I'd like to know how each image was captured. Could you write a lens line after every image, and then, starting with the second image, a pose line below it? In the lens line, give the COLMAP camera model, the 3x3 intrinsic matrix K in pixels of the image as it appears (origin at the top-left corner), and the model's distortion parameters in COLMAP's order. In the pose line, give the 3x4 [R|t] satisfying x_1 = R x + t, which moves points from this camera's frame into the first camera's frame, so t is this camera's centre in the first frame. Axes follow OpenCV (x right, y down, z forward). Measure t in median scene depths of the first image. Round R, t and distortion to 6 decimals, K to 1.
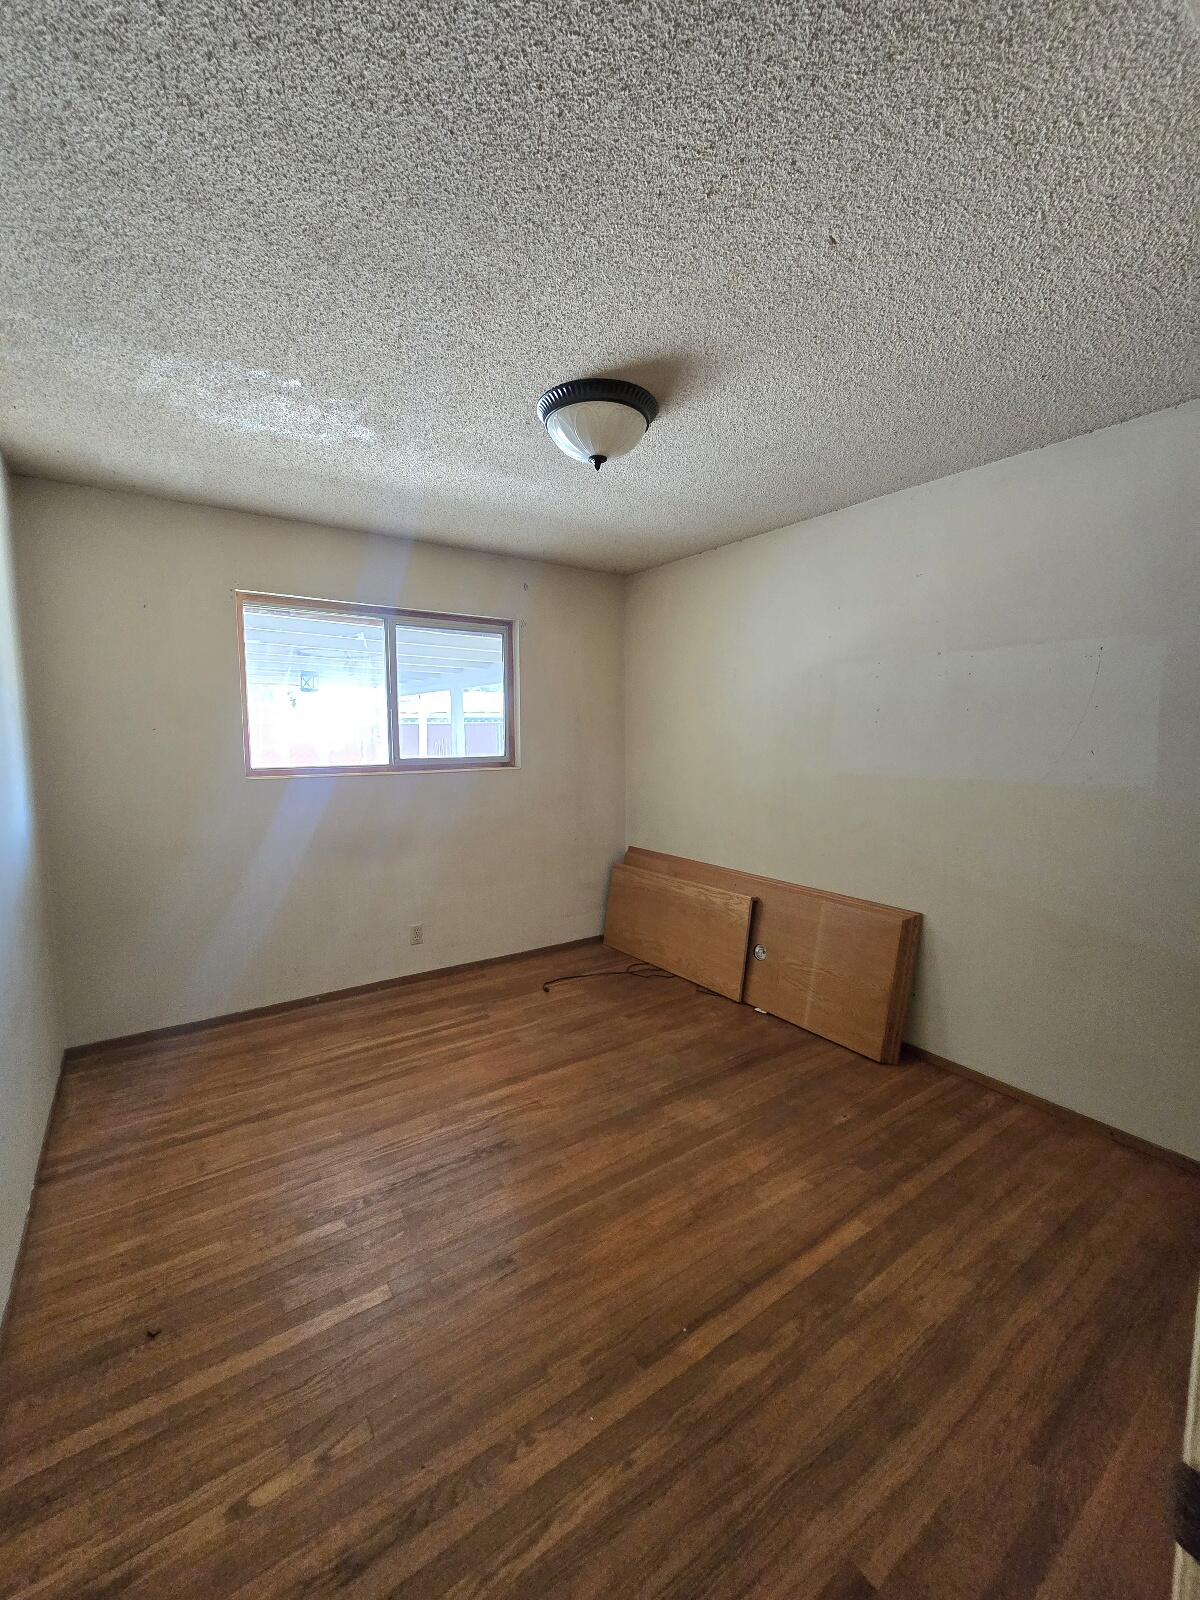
lens RADIAL K [[655.9, 0, 590.5], [0, 655.9, 798.5], [0, 0, 1]] dist [-0.003555, 0.001350]
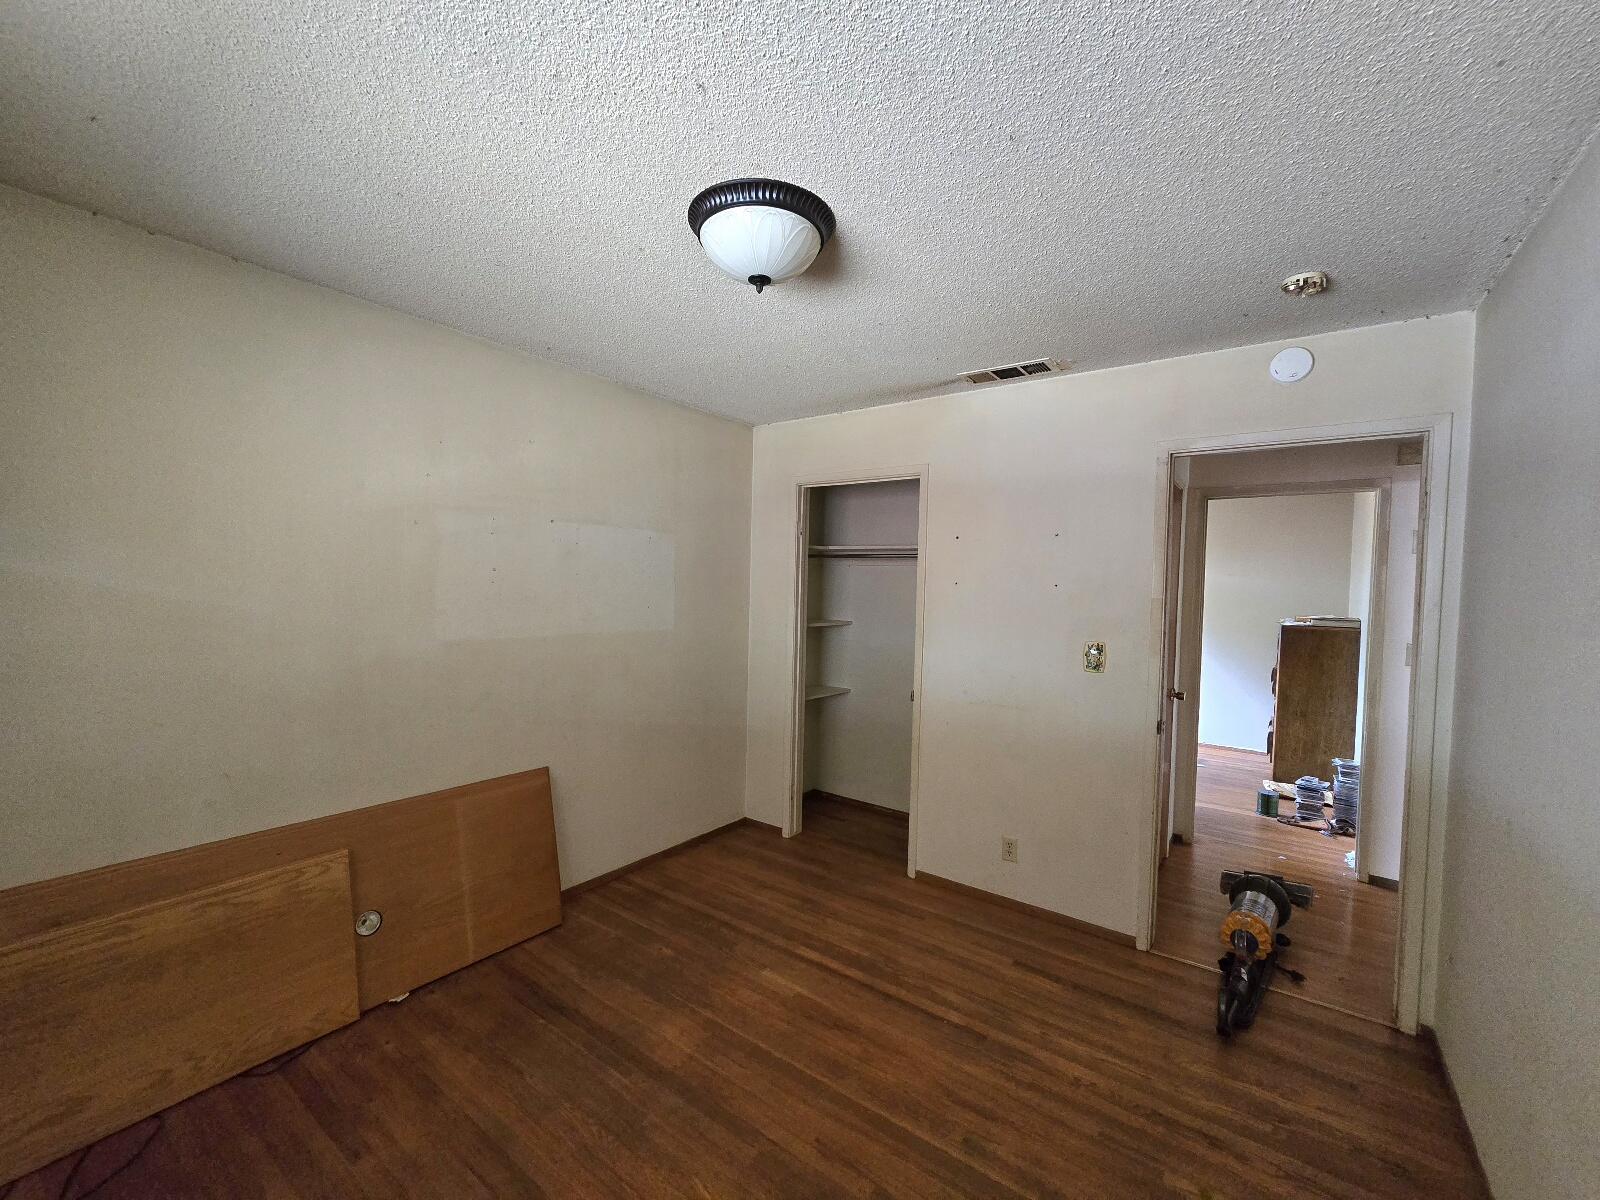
lens RADIAL K [[655.9, 0, 794.0], [0, 655.9, 608.2], [0, 0, 1]] dist [-0.003555, 0.001350]
pose [[-0.324401, -0.040331, 0.945060, -0.757791], [0.070013, 0.995326, 0.066509, -0.147223], [-0.943325, 0.087742, -0.320061, 1.201531]]
